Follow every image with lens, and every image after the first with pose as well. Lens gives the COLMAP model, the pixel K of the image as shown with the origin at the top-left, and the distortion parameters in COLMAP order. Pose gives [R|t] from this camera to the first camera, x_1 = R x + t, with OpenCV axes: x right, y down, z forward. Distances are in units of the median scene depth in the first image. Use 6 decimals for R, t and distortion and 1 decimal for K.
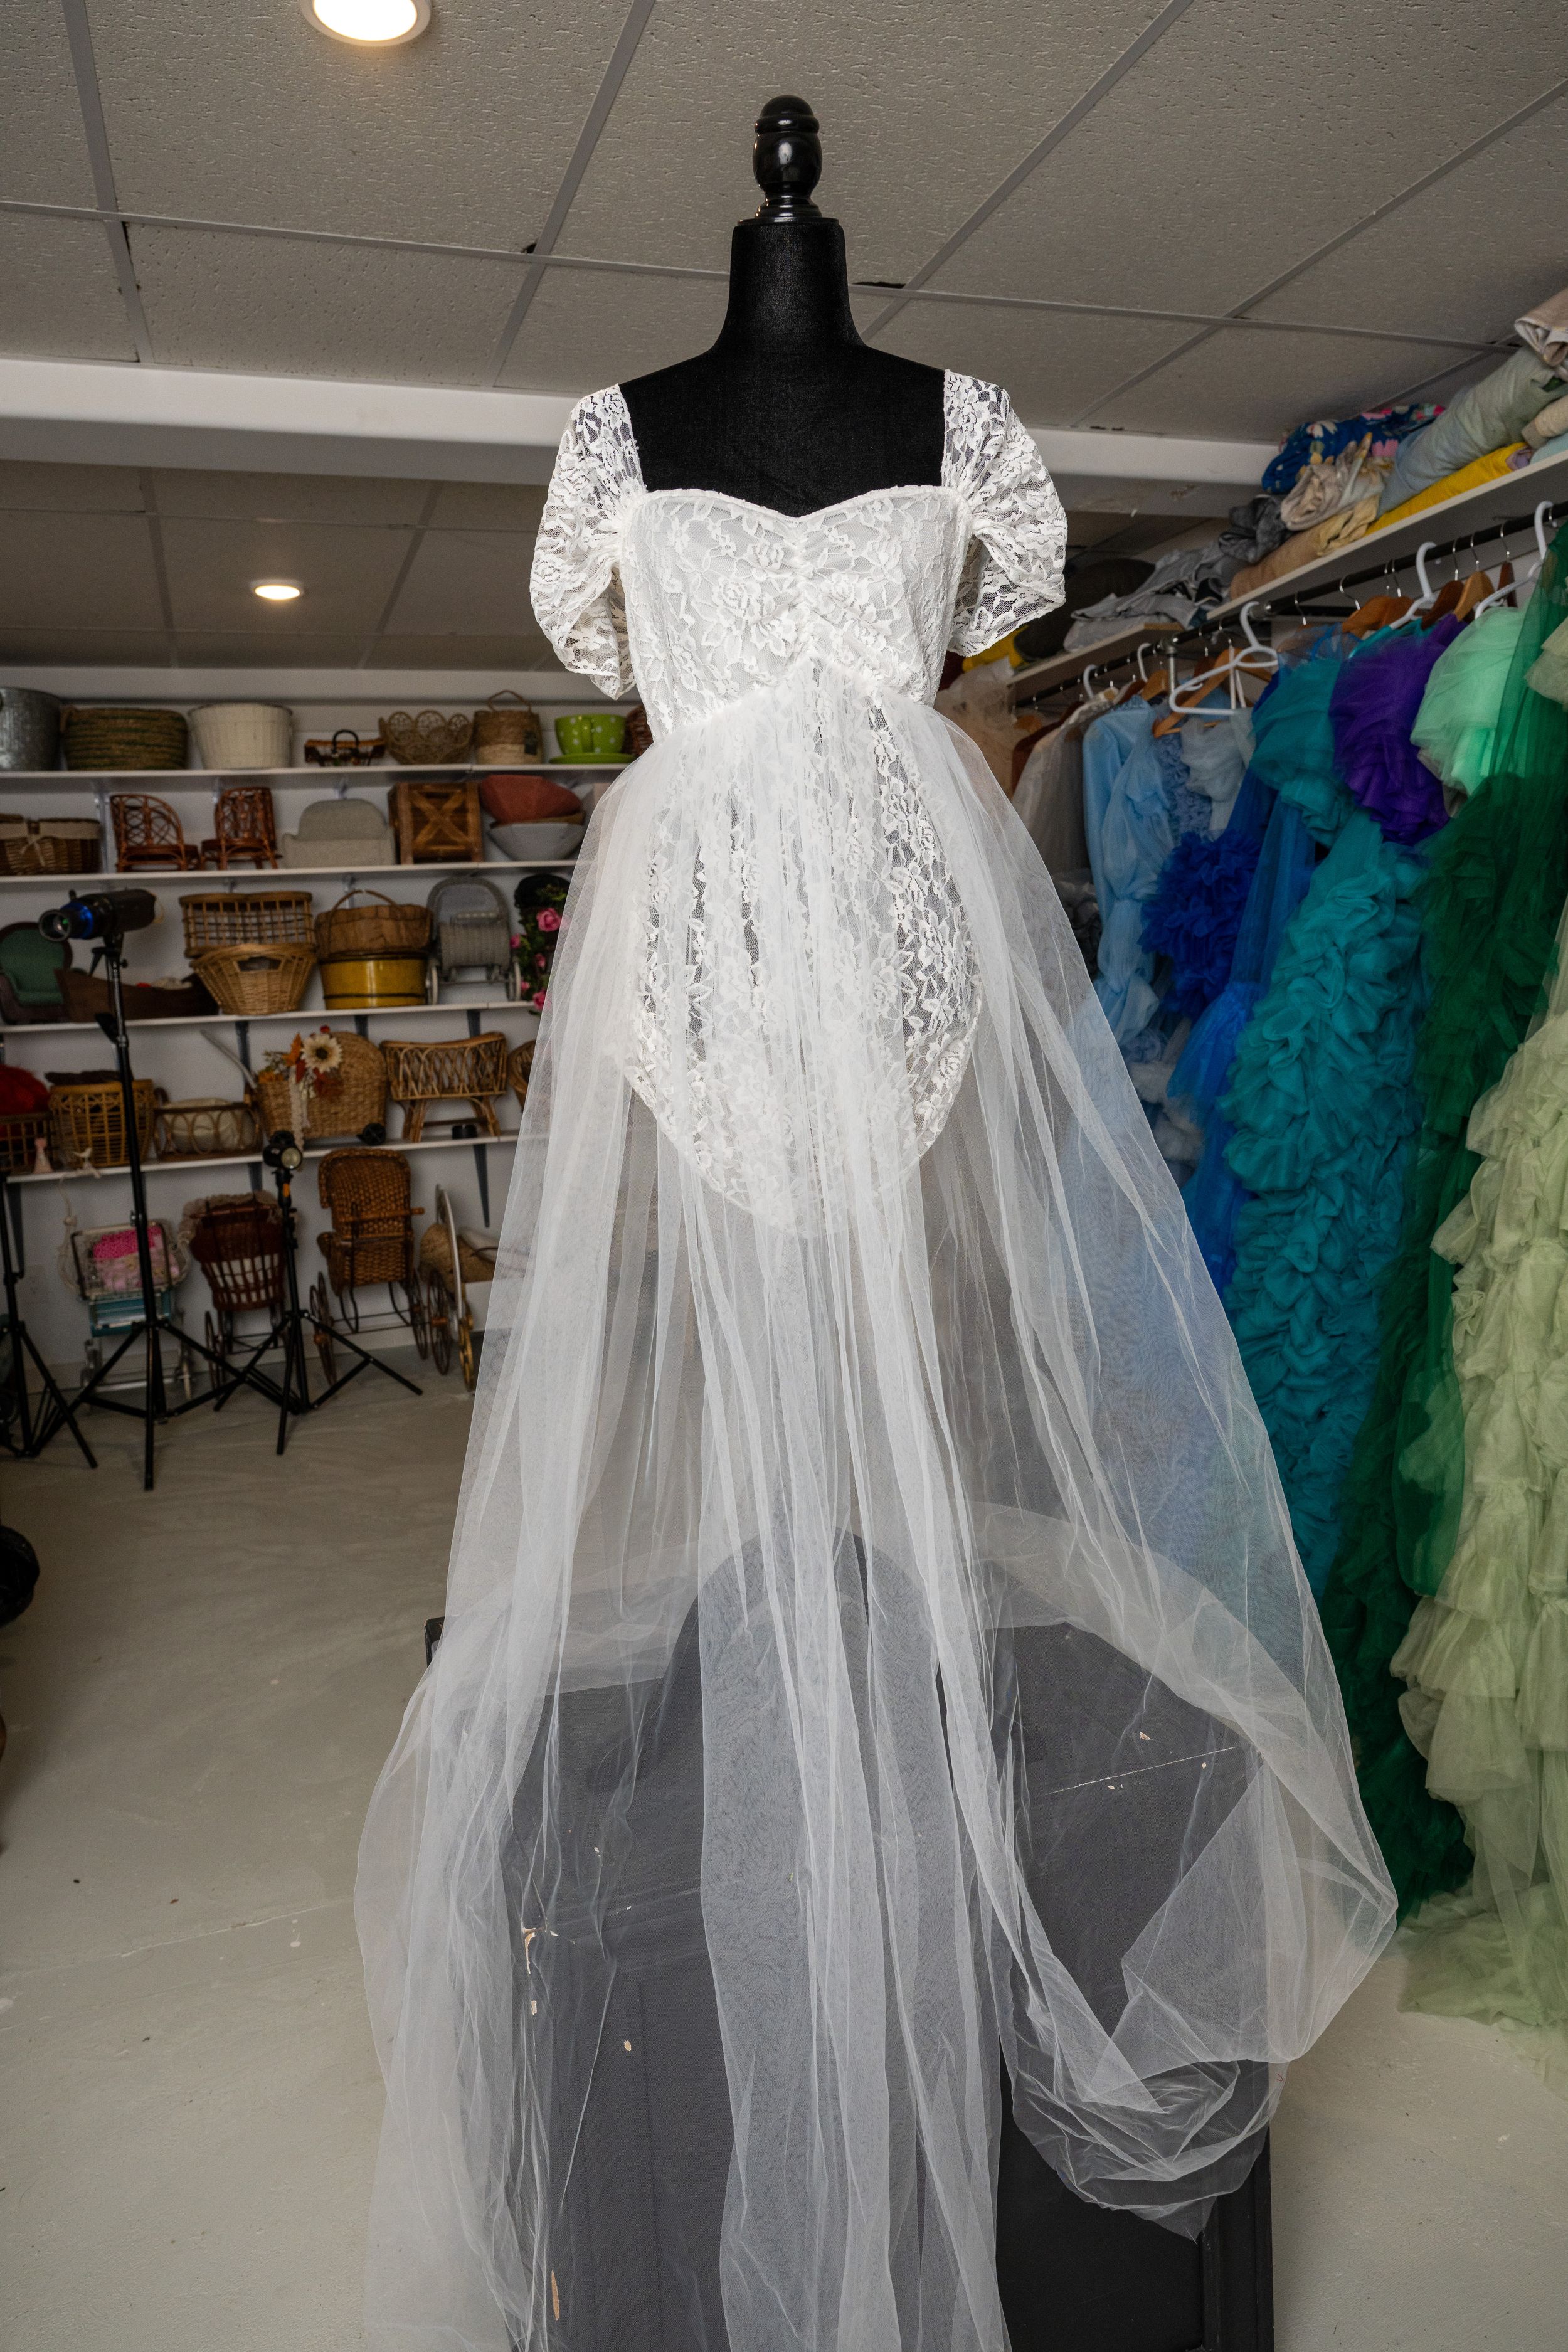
lens RADIAL K [[1605.8, 0, 786.6], [0, 1605.8, 1162.0], [0, 0, 1]] dist [-0.002936, 0.001175]
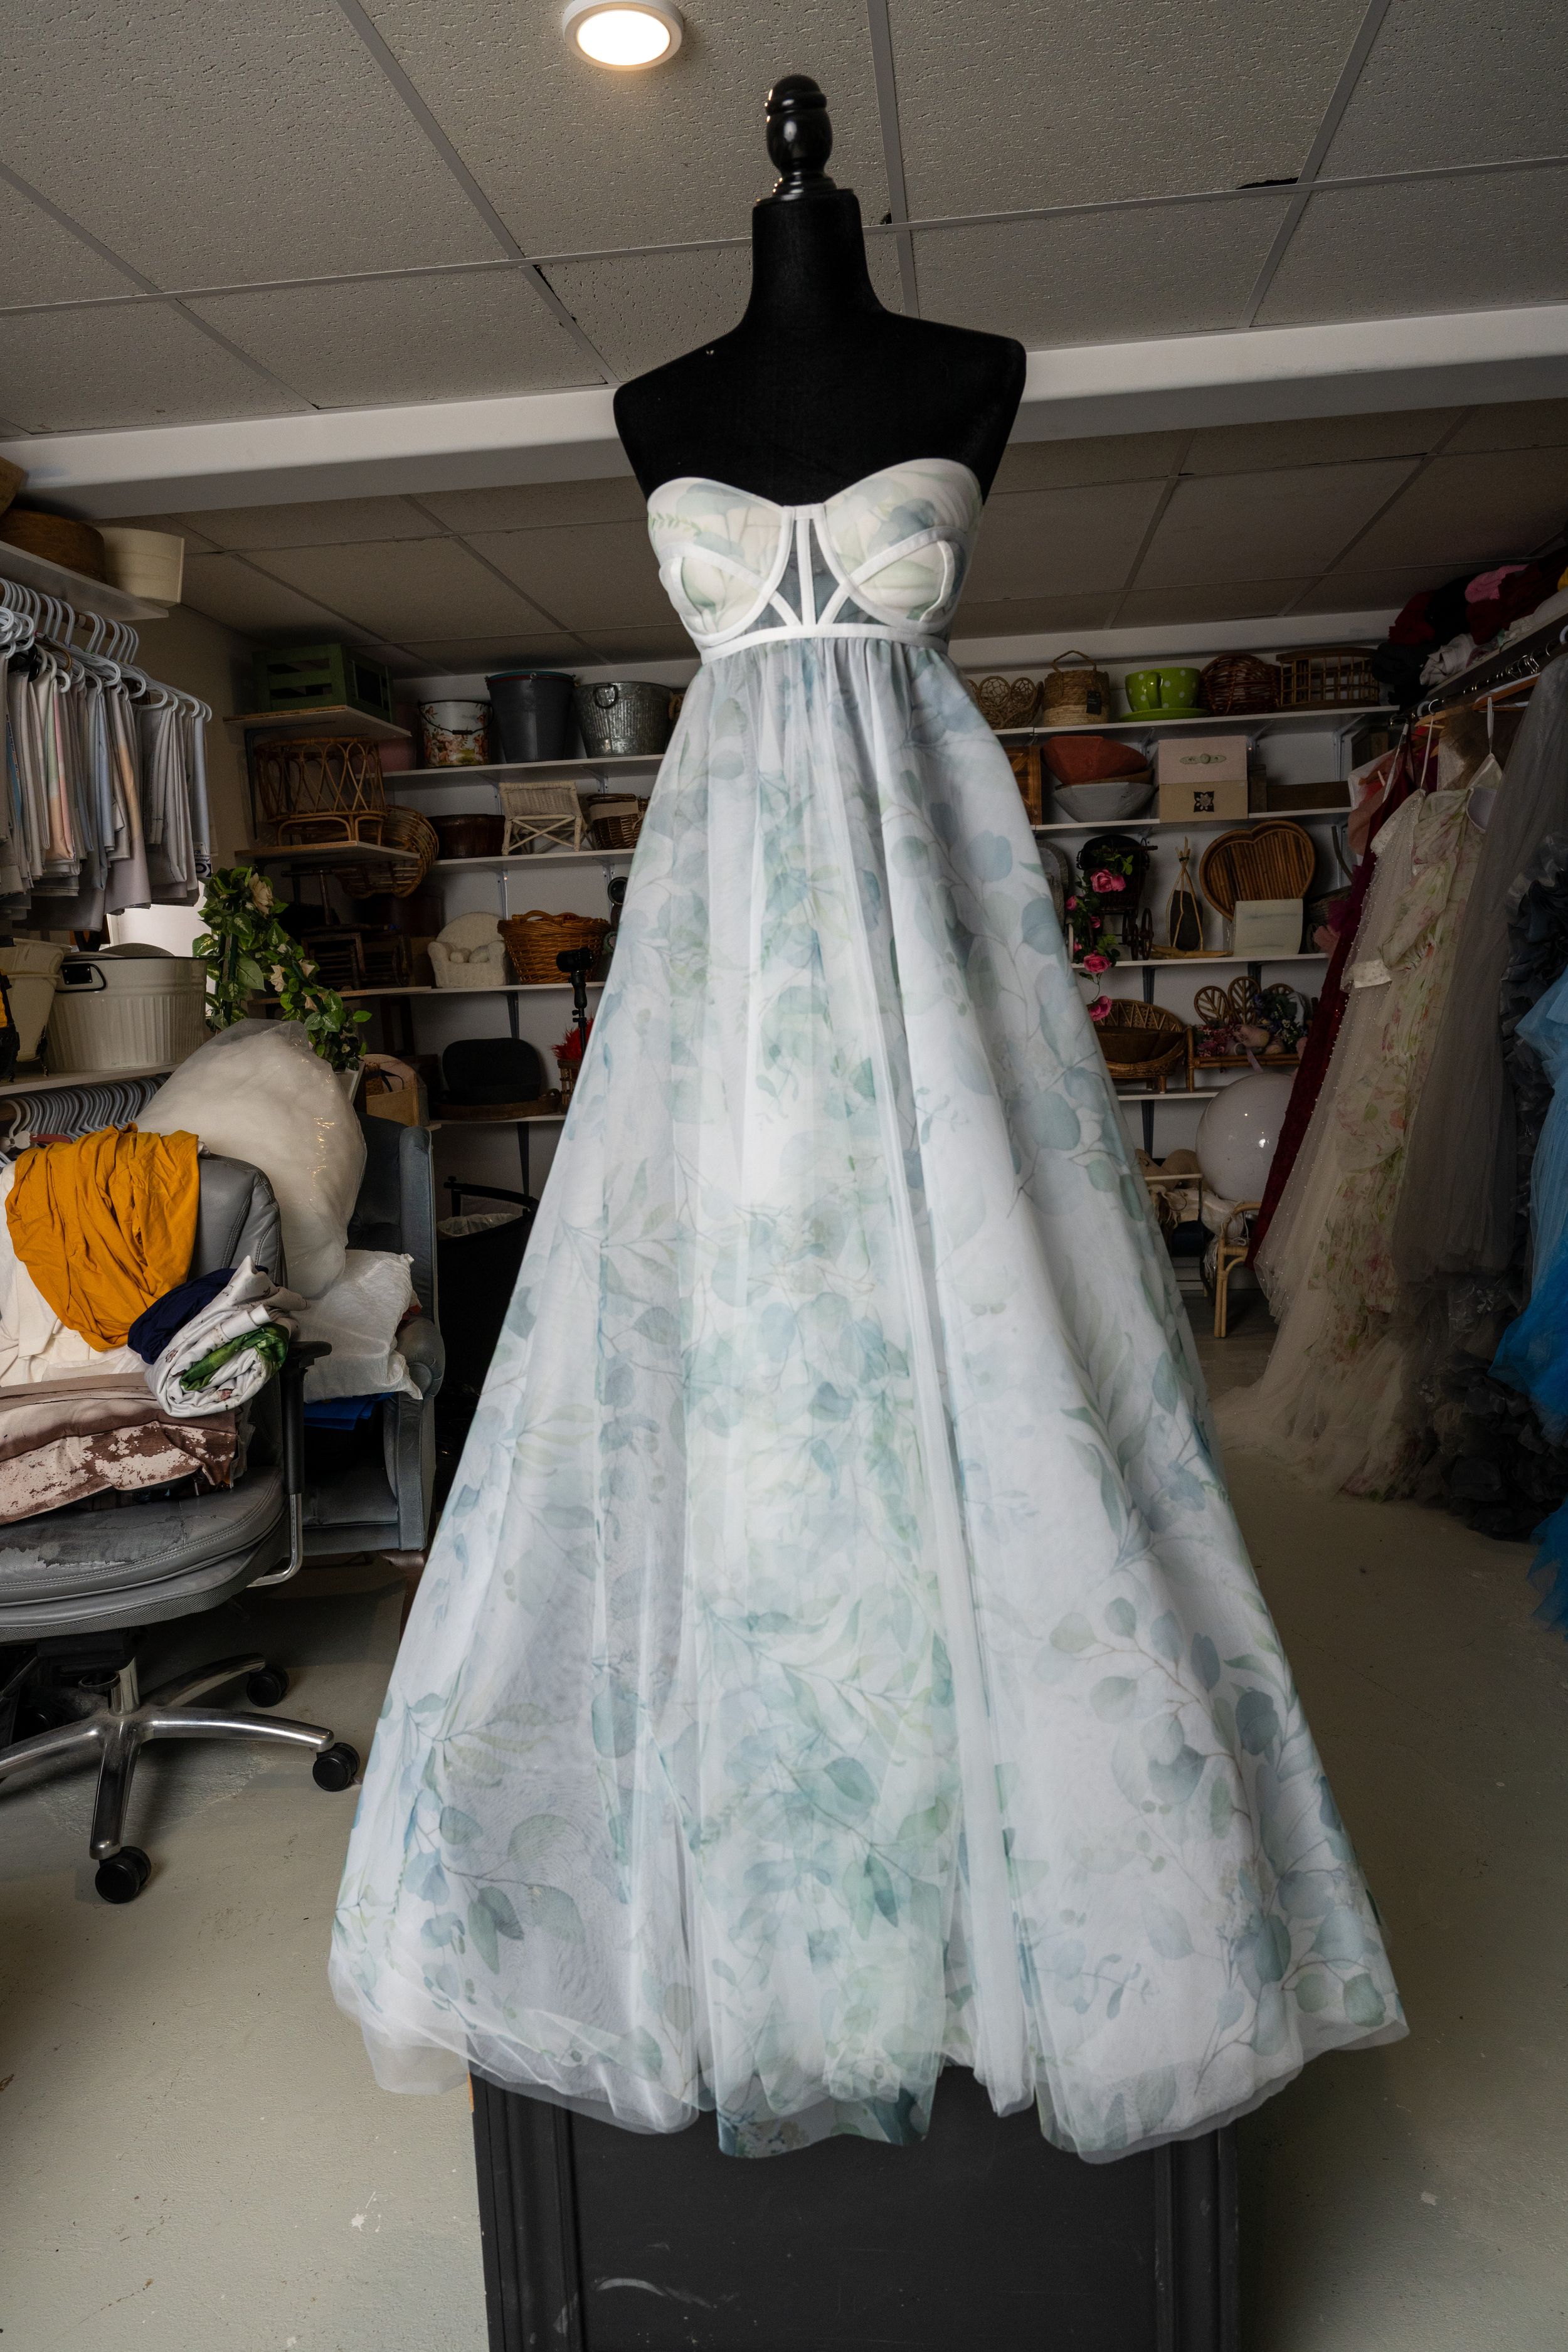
lens RADIAL K [[1607.9, 0, 782.3], [0, 1607.9, 1161.6], [0, 0, 1]] dist [-0.001440, -0.002118]
pose [[0.901330, 0.060774, -0.428849, 0.132430], [-0.052078, 0.998130, 0.031993, 0.000804], [0.429991, -0.006503, 0.902810, 0.021736]]
